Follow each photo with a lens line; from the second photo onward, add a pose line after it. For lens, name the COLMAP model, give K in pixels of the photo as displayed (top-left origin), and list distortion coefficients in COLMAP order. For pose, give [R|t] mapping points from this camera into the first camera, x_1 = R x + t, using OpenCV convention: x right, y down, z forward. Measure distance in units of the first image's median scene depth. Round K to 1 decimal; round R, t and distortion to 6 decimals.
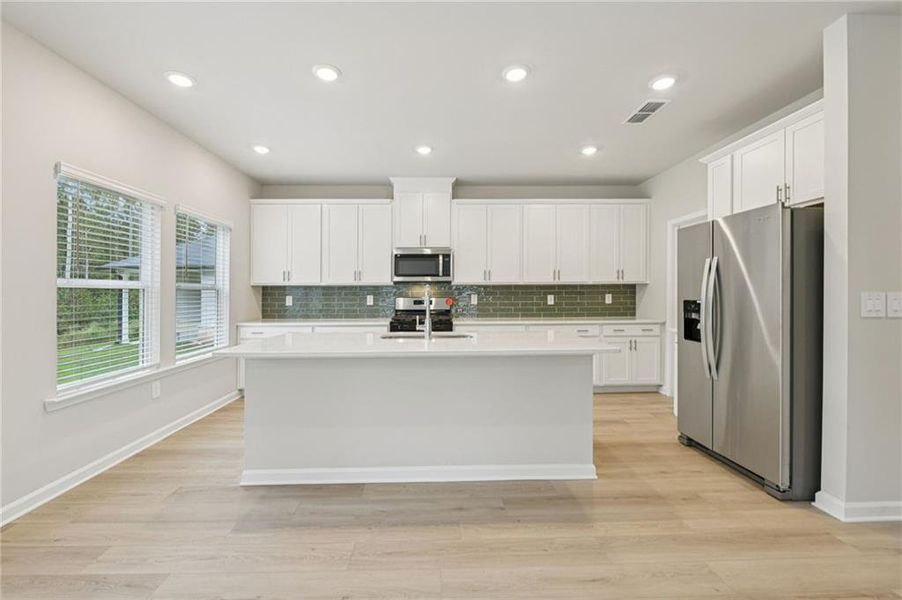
lens RADIAL K [[364.3, 0, 440.4], [0, 364.3, 294.8], [0, 0, 1]] dist [-0.008193, -0.000065]
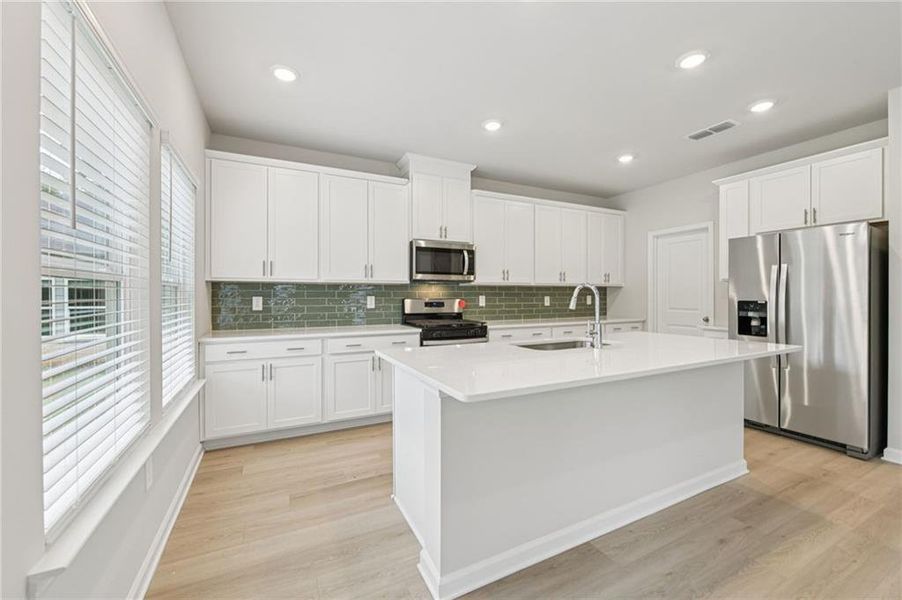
lens RADIAL K [[360.6, 0, 448.2], [0, 360.6, 296.8], [0, 0, 1]] dist [-0.006956, -0.000278]
pose [[0.904938, 0.002214, 0.425537, -0.405838], [-0.001696, 0.999997, -0.001596, 0.004076], [-0.425540, 0.000722, 0.904939, 0.227668]]
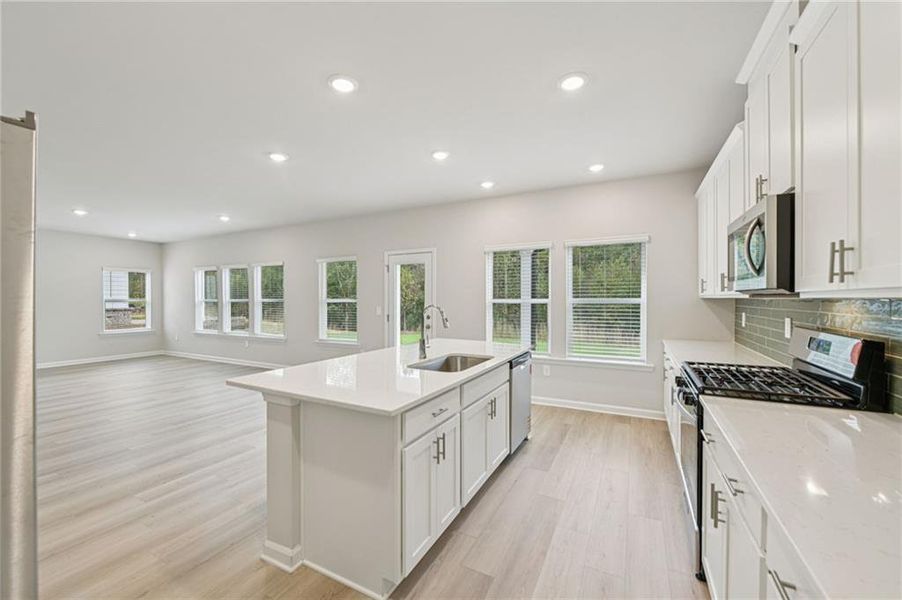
lens RADIAL K [[360.6, 0, 448.2], [0, 360.6, 296.8], [0, 0, 1]] dist [-0.006956, -0.000278]
pose [[-0.478478, 0.000181, -0.878100, 0.477233], [0.000547, 1.000000, -0.000092, -0.028908], [0.878099, -0.000524, -0.478478, 0.896170]]
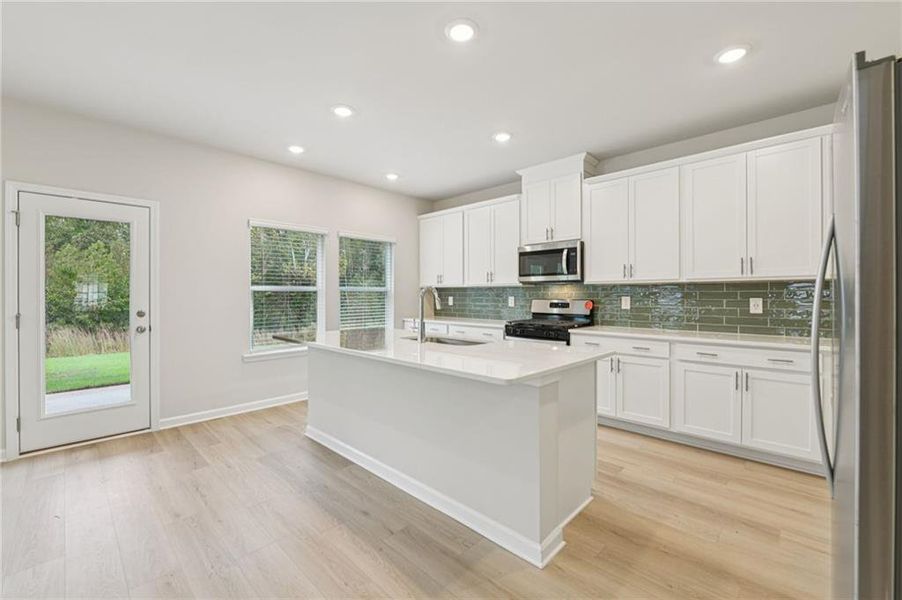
lens RADIAL K [[372.1, 0, 445.7], [0, 372.1, 295.8], [0, 0, 1]] dist [-0.007457, -0.000194]
pose [[0.701932, 0.004467, -0.712230, 0.414645], [-0.004039, 0.999989, 0.002291, -0.002526], [0.712232, 0.001268, 0.701943, 0.200344]]
